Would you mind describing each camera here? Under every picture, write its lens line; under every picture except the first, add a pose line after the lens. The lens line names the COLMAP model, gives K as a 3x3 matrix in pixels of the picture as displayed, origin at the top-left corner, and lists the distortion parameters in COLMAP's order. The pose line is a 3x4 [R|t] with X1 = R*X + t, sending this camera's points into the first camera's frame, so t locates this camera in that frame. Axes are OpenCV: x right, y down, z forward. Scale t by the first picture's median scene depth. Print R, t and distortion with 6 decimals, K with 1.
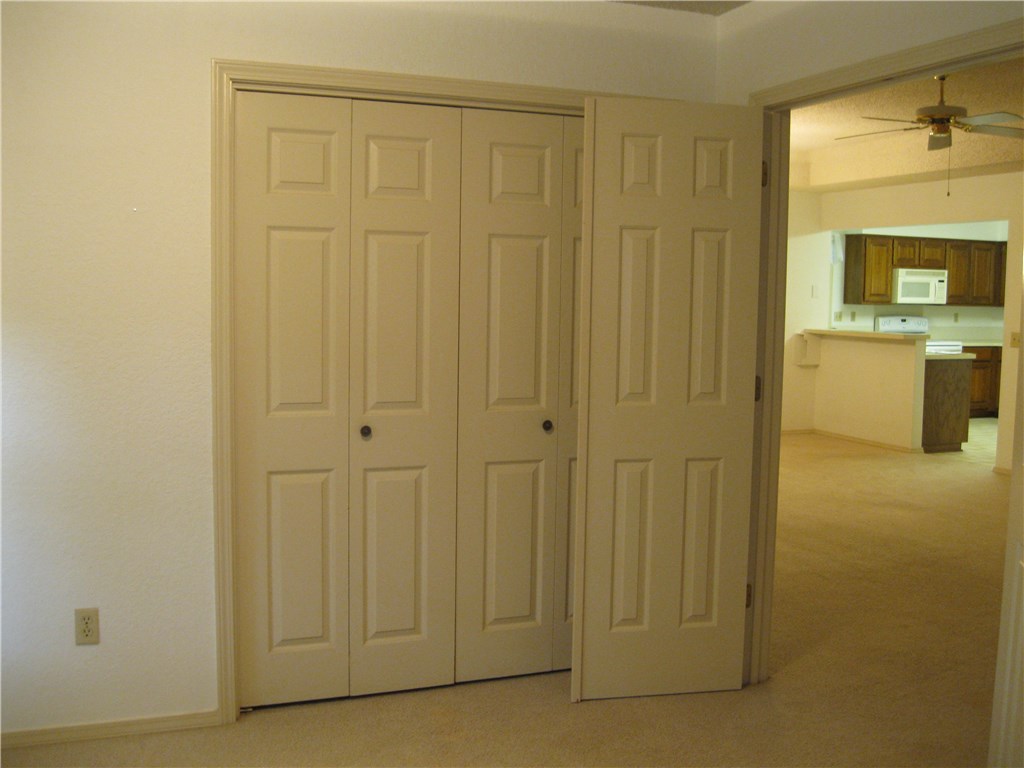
lens RADIAL K [[1052.3, 0, 512.0], [0, 1052.3, 384.0], [0, 0, 1]] dist [-0.109081, -0.005589]
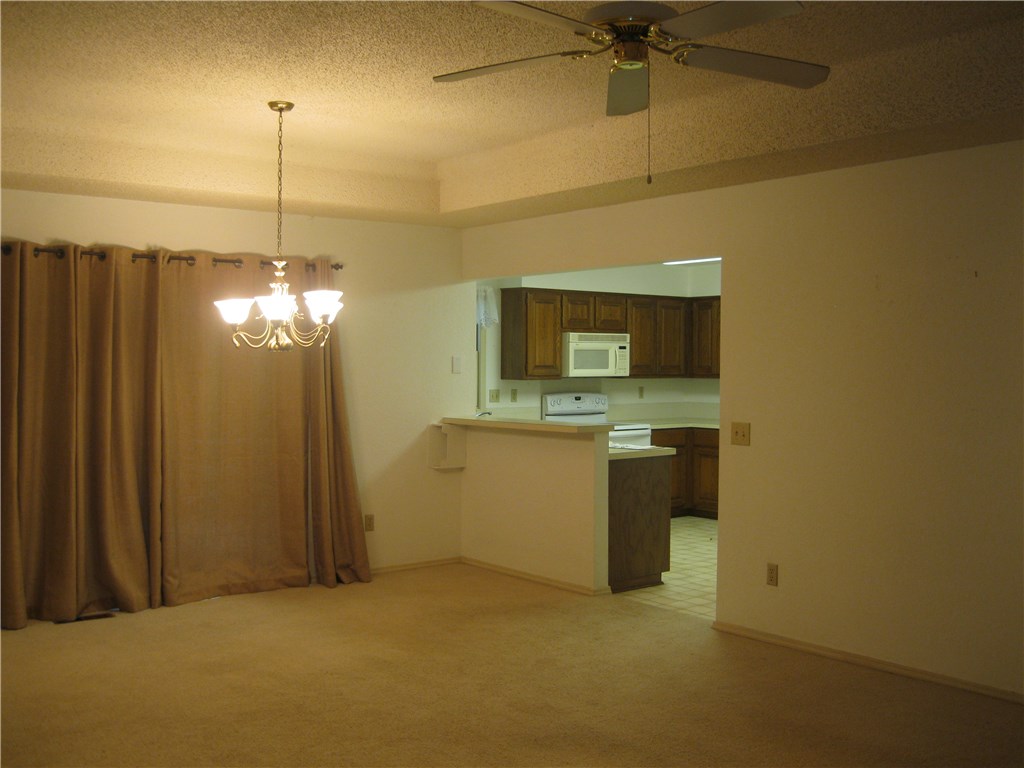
lens RADIAL K [[1052.3, 0, 512.0], [0, 1052.3, 384.0], [0, 0, 1]] dist [-0.109081, -0.005589]
pose [[0.956476, -0.015894, 0.291377, 0.103574], [0.034904, 0.997578, -0.060161, -0.027403], [-0.289716, 0.067713, 0.954715, 0.265982]]
